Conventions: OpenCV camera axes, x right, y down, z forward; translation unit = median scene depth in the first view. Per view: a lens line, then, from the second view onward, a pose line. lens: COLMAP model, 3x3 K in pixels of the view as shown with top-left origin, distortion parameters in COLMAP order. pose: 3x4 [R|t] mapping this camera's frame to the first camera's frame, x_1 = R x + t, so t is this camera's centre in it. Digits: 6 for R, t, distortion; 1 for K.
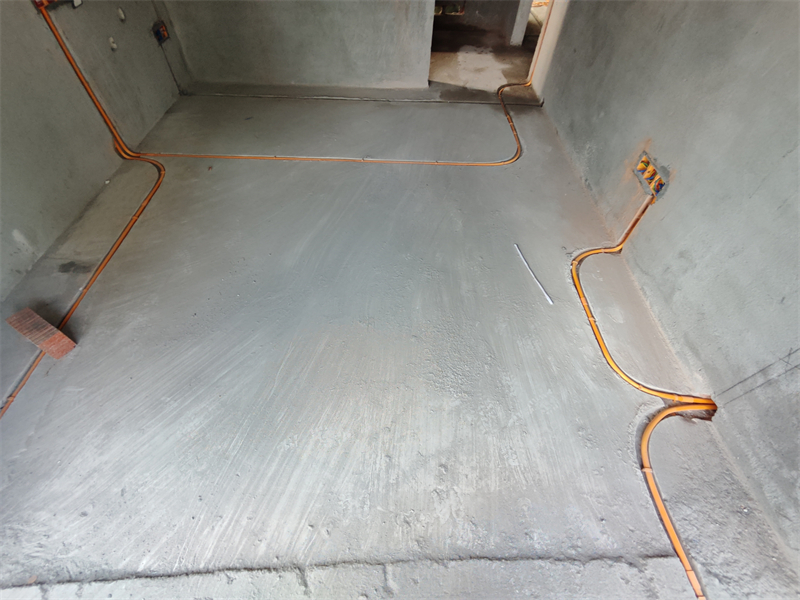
lens RADIAL K [[363.2, 0, 398.8], [0, 363.2, 304.3], [0, 0, 1]] dist [0.002386, 0.001198]
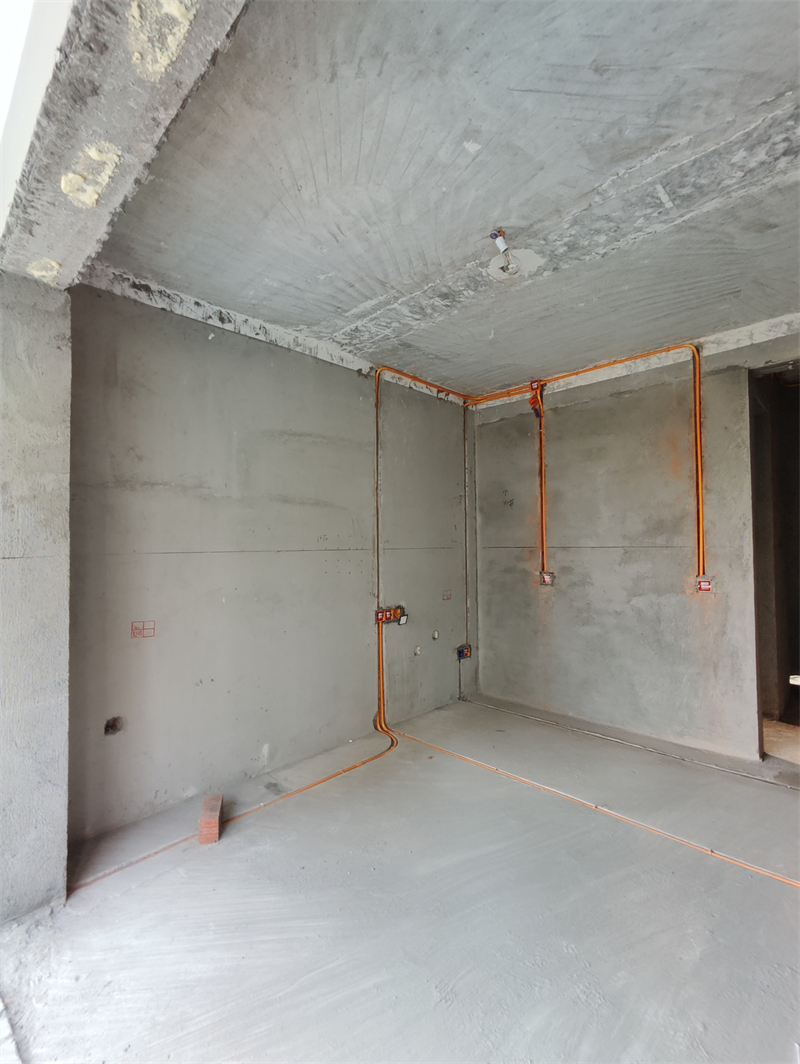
lens RADIAL K [[483.0, 0, 402.9], [0, 483.0, 534.4], [0, 0, 1]] dist [0.002386, 0.001198]
pose [[0.711021, -0.057325, -0.700830, 0.399227], [-0.532505, 0.607007, -0.589899, 0.075880], [0.459225, 0.792626, 0.401069, -0.045904]]
